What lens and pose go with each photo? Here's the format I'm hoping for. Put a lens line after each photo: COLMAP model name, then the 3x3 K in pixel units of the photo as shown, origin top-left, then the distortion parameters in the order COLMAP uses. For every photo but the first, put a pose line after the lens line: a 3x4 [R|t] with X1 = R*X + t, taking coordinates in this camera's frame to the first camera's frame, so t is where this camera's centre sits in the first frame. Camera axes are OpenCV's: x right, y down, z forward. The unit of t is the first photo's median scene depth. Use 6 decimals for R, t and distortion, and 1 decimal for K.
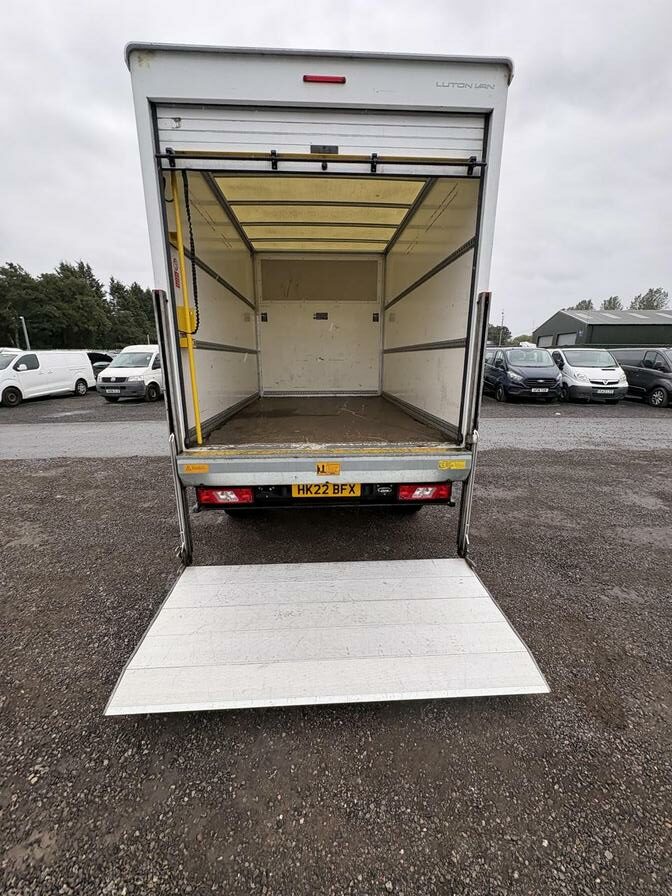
lens RADIAL K [[357.4, 0, 333.2], [0, 357.4, 443.2], [0, 0, 1]] dist [0.007418, -0.001162]
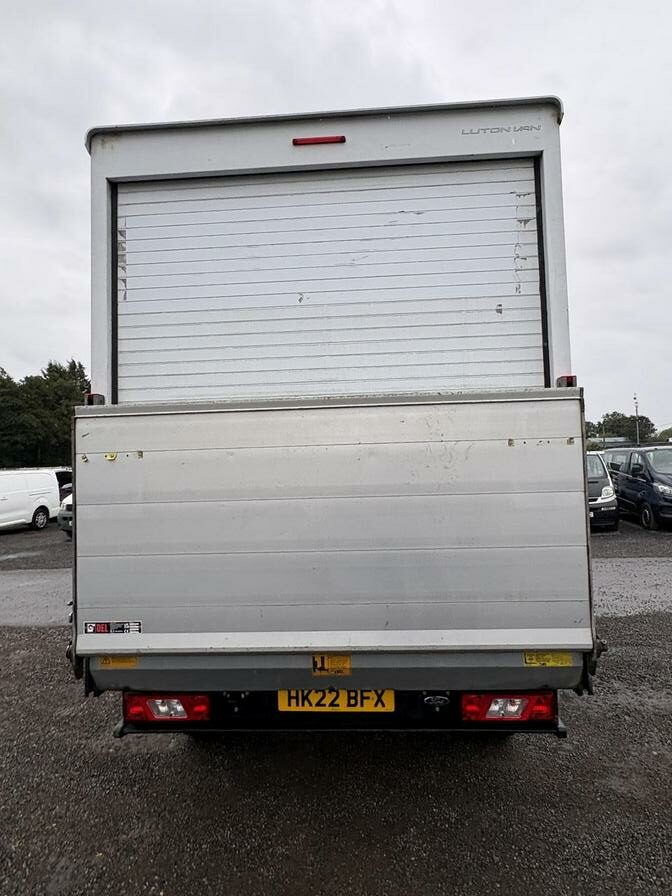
lens RADIAL K [[520.9, 0, 336.5], [0, 520.9, 440.6], [0, 0, 1]] dist [0.001835, 0.002942]
pose [[0.993973, -0.033050, -0.104525, 0.084177], [0.002067, 0.958954, -0.283555, -0.032811], [0.109606, 0.281630, 0.953242, 0.065489]]
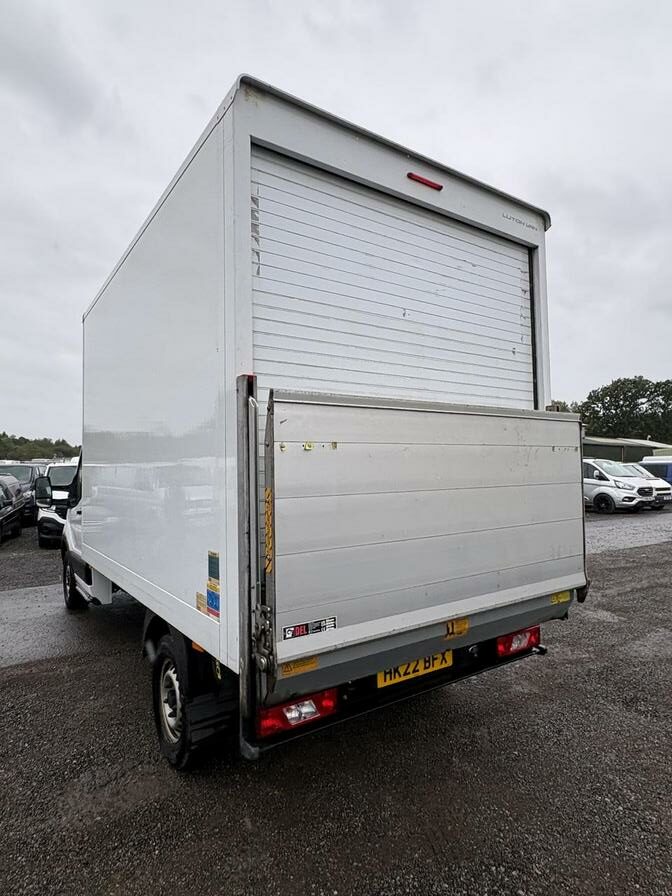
lens RADIAL K [[520.9, 0, 338.9], [0, 520.9, 445.3], [0, 0, 1]] dist [0.001835, 0.002942]
pose [[0.846968, 0.011117, 0.531527, -0.662543], [0.140268, 0.959683, -0.243585, -0.048391], [-0.512806, 0.280865, 0.811262, 0.158855]]
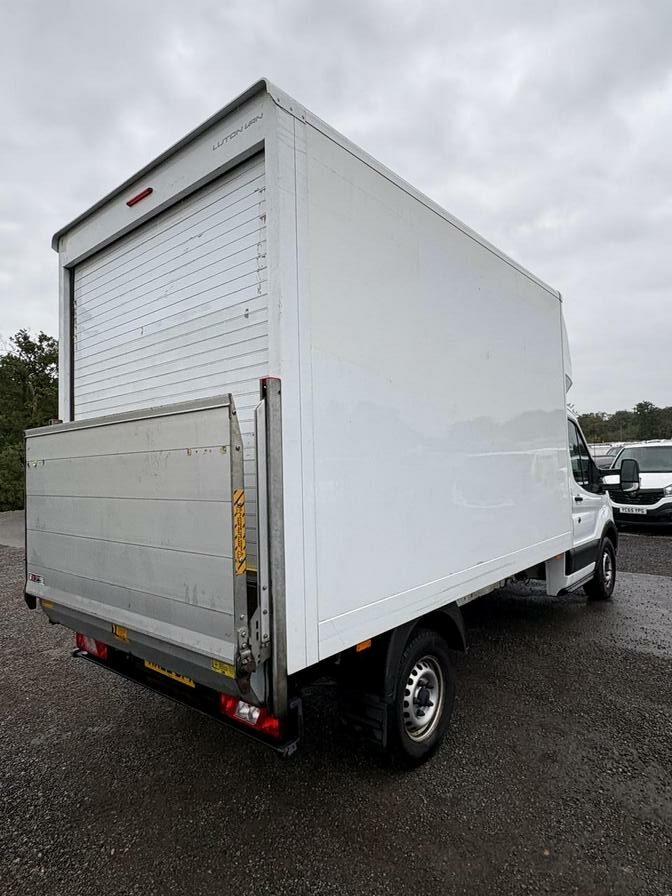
lens RADIAL K [[520.9, 0, 337.6], [0, 520.9, 441.3], [0, 0, 1]] dist [0.001835, 0.002942]
pose [[0.731435, -0.052896, -0.679856, 0.916053], [-0.130686, 0.967633, -0.215887, -0.115343], [0.669271, 0.246755, 0.700848, 0.395950]]
